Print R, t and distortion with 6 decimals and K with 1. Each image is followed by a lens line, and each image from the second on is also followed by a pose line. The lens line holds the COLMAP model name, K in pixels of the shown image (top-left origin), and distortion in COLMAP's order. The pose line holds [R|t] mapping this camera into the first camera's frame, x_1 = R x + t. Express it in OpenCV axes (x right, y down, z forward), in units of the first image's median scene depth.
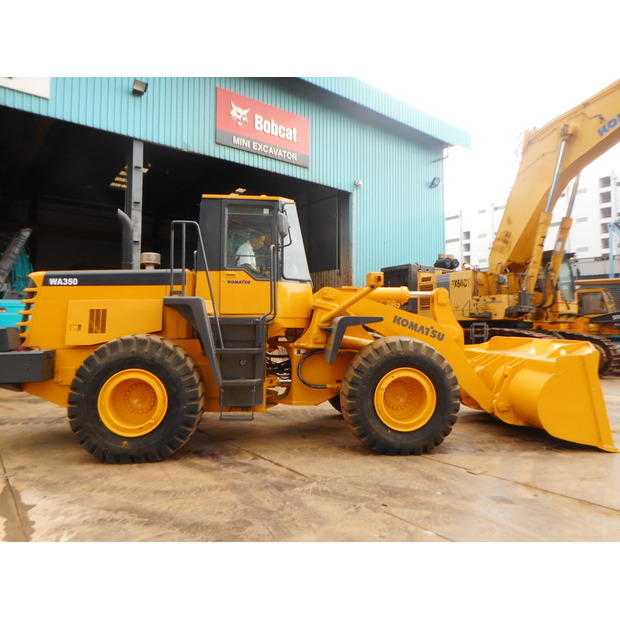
lens RADIAL K [[472.1, 0, 310.0], [0, 472.1, 310.0], [0, 0, 1]] dist [-0.161940, 0.123346]
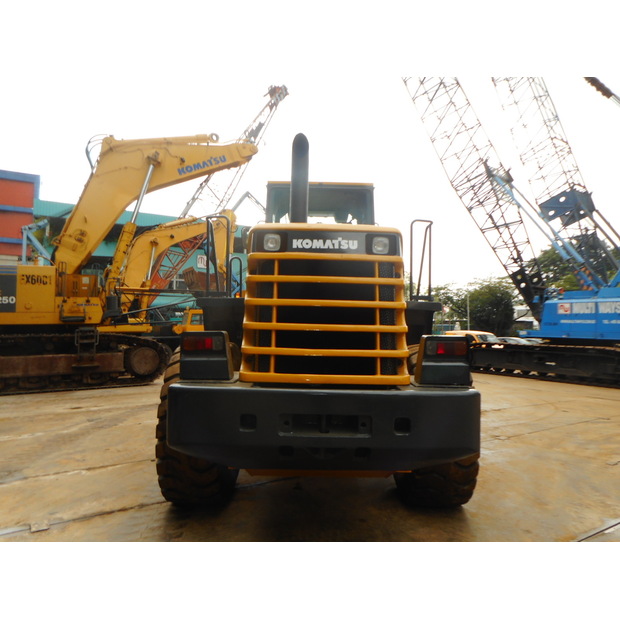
lens RADIAL K [[460.5, 0, 310.0], [0, 460.5, 310.0], [0, 0, 1]] dist [-0.029974, 0.001773]
pose [[0.086721, 0.041163, 0.995382, -0.490584], [-0.033400, 0.998704, -0.038391, 0.014034], [-0.995673, -0.029917, 0.087983, 0.470634]]
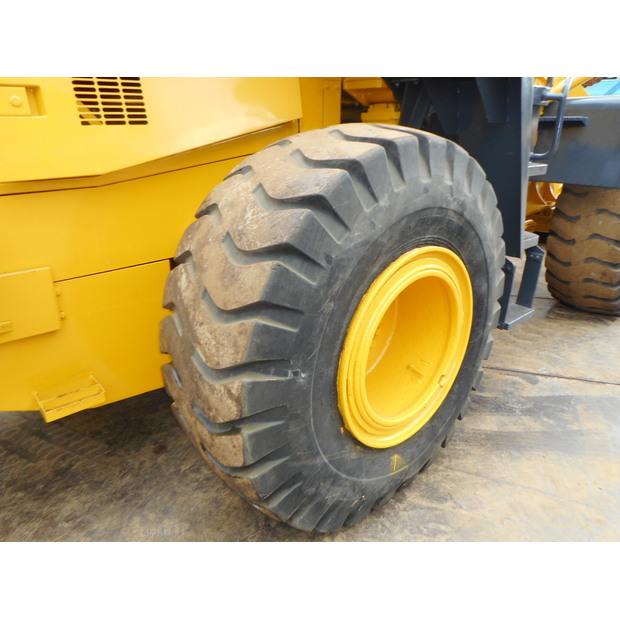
lens RADIAL K [[460.5, 0, 310.0], [0, 460.5, 310.0], [0, 0, 1]] dist [-0.029974, 0.001773]
pose [[0.808869, -0.218384, 0.545930, -0.231930], [-0.012508, 0.921869, 0.387300, 0.019961], [-0.587856, -0.320103, 0.742940, 0.305085]]
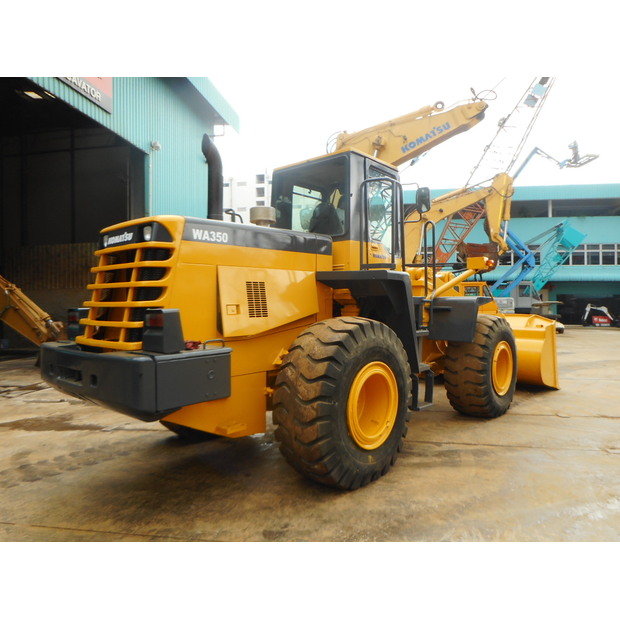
lens RADIAL K [[460.5, 0, 310.0], [0, 460.5, 310.0], [0, 0, 1]] dist [-0.029974, 0.001773]
pose [[0.736958, -0.012486, 0.675824, -0.375660], [-0.020471, 0.998958, 0.040779, 0.004610], [-0.675629, -0.043887, 0.735934, 0.188560]]
